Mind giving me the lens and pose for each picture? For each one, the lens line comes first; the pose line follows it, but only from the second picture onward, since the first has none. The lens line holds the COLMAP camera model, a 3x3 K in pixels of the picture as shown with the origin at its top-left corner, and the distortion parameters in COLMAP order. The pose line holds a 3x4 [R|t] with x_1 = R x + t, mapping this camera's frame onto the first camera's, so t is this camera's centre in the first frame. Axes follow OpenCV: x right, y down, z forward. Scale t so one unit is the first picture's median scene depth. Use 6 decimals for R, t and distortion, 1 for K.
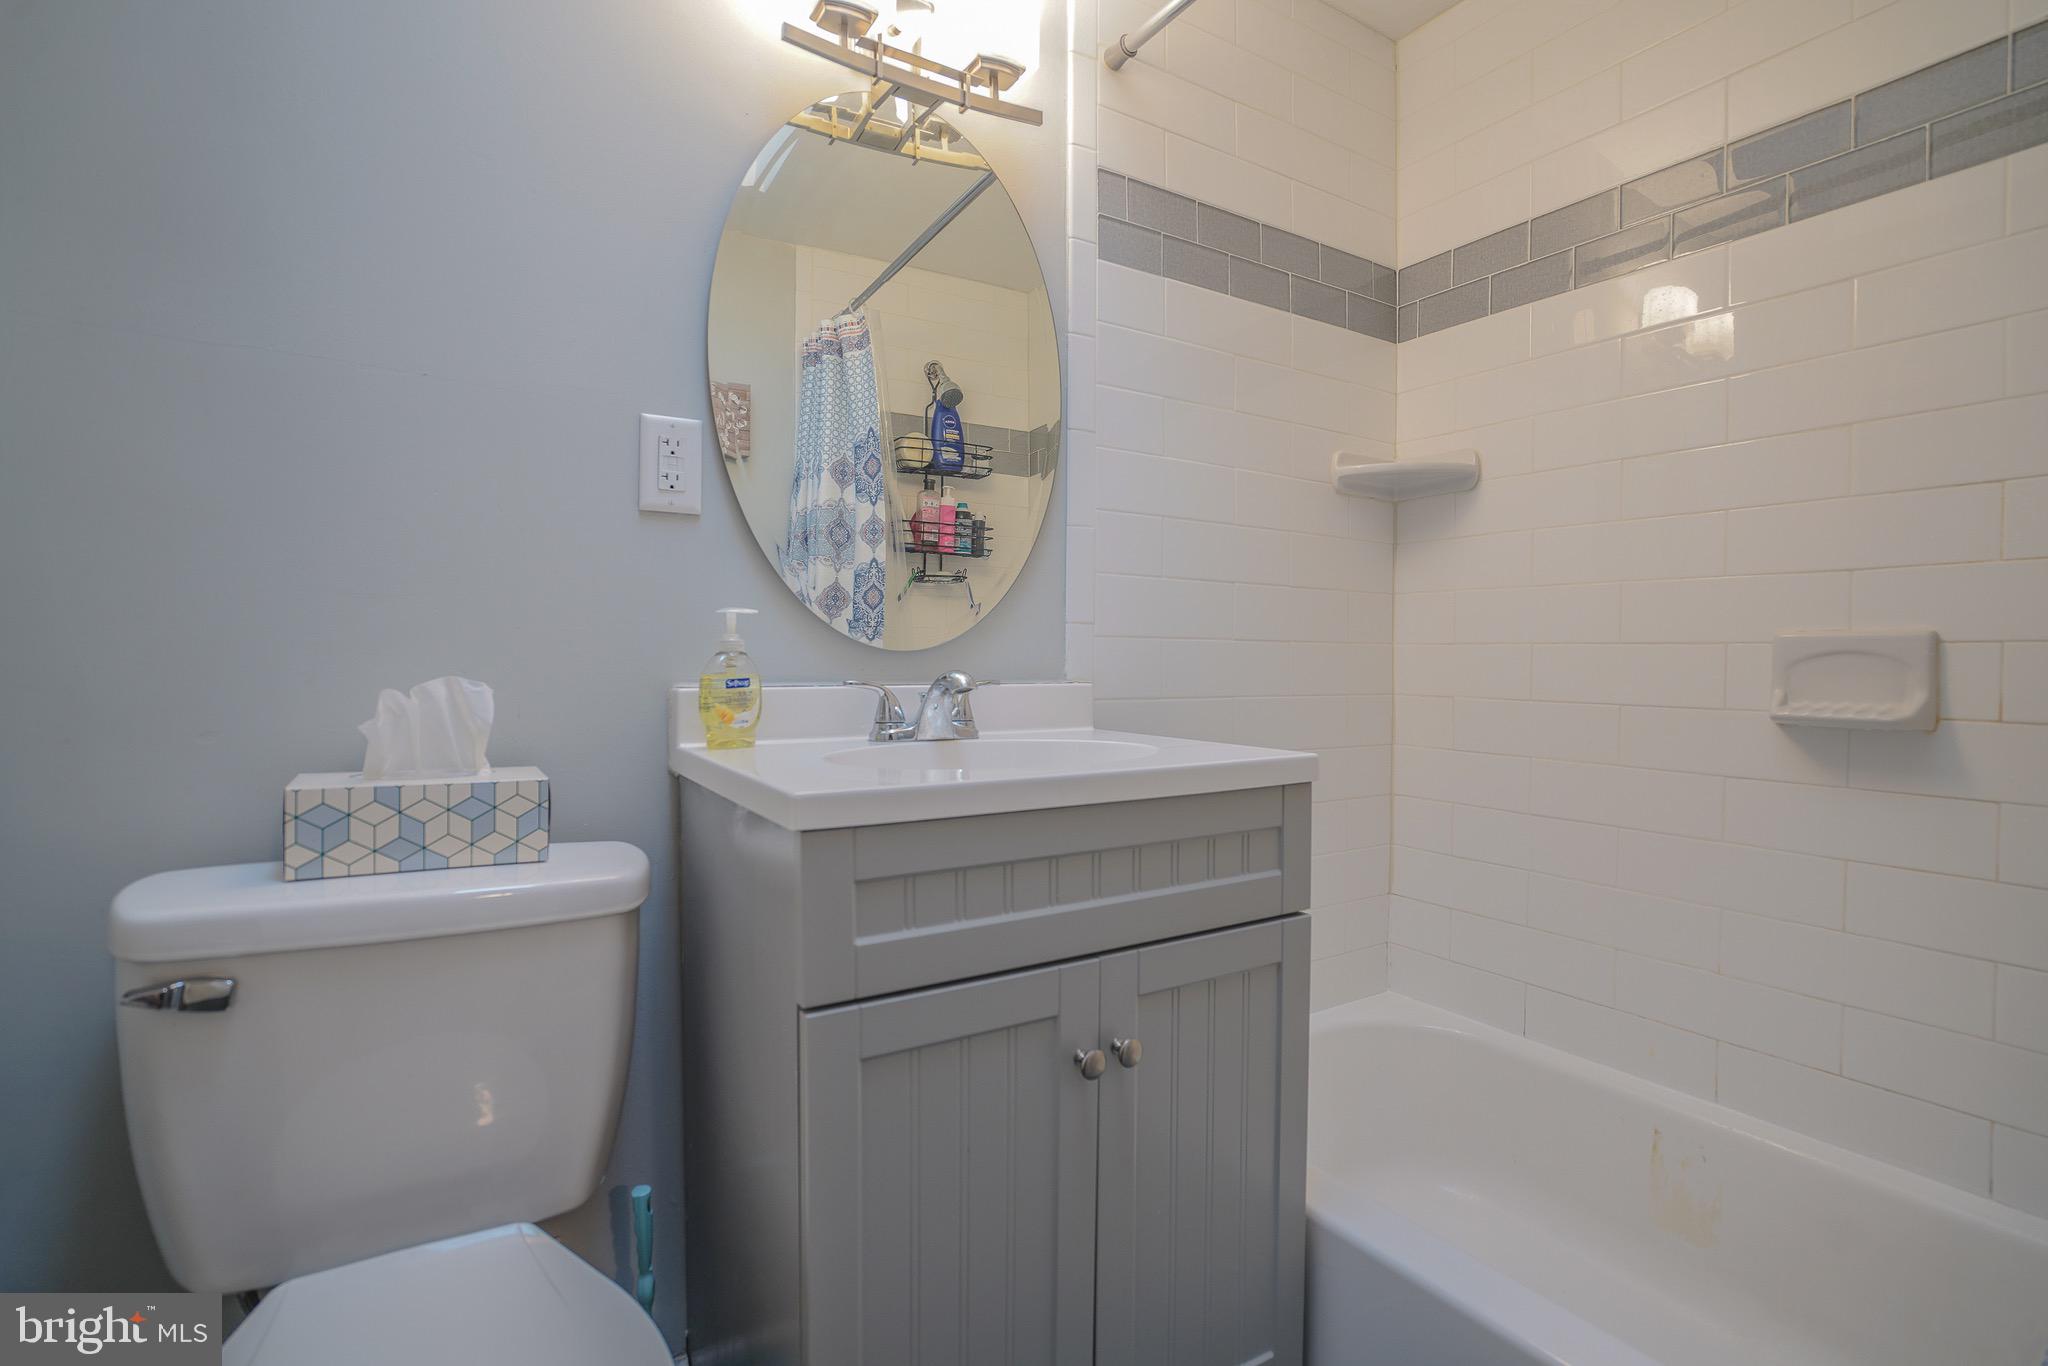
lens RADIAL K [[957.3, 0, 903.1], [0, 957.3, 667.6], [0, 0, 1]] dist [-0.044466, 0.024539]
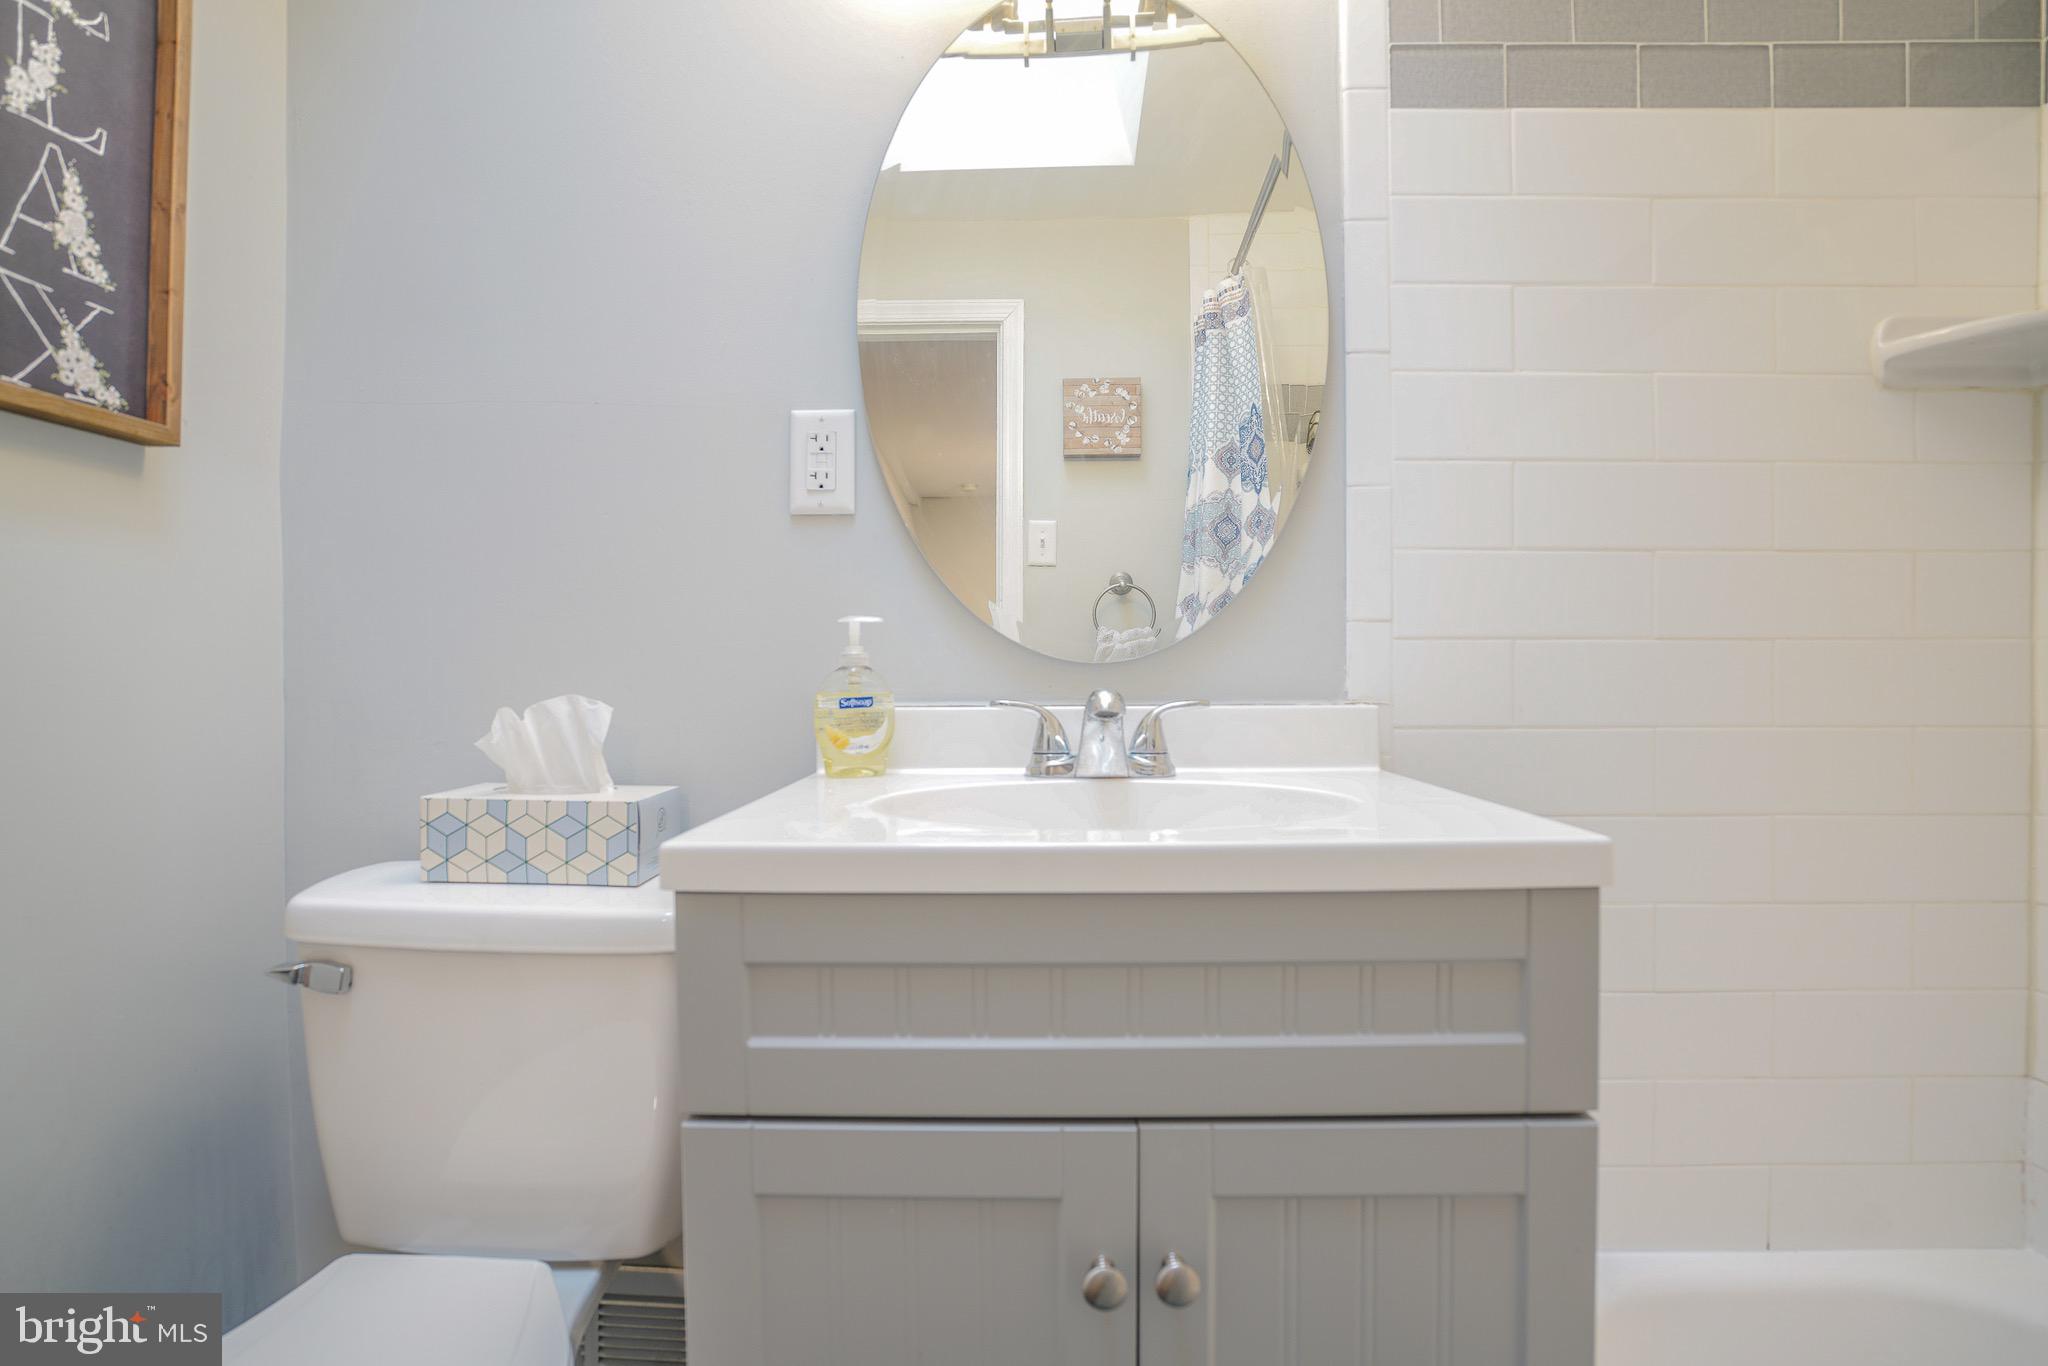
lens RADIAL K [[922.3, 0, 1024.0], [0, 922.3, 683.0], [0, 0, 1]] dist [-0.054416, 0.020948]
pose [[0.869332, -0.002537, -0.494222, 0.350640], [0.003642, 0.999993, 0.001273, -0.001870], [0.494215, -0.002907, 0.869335, 0.324268]]
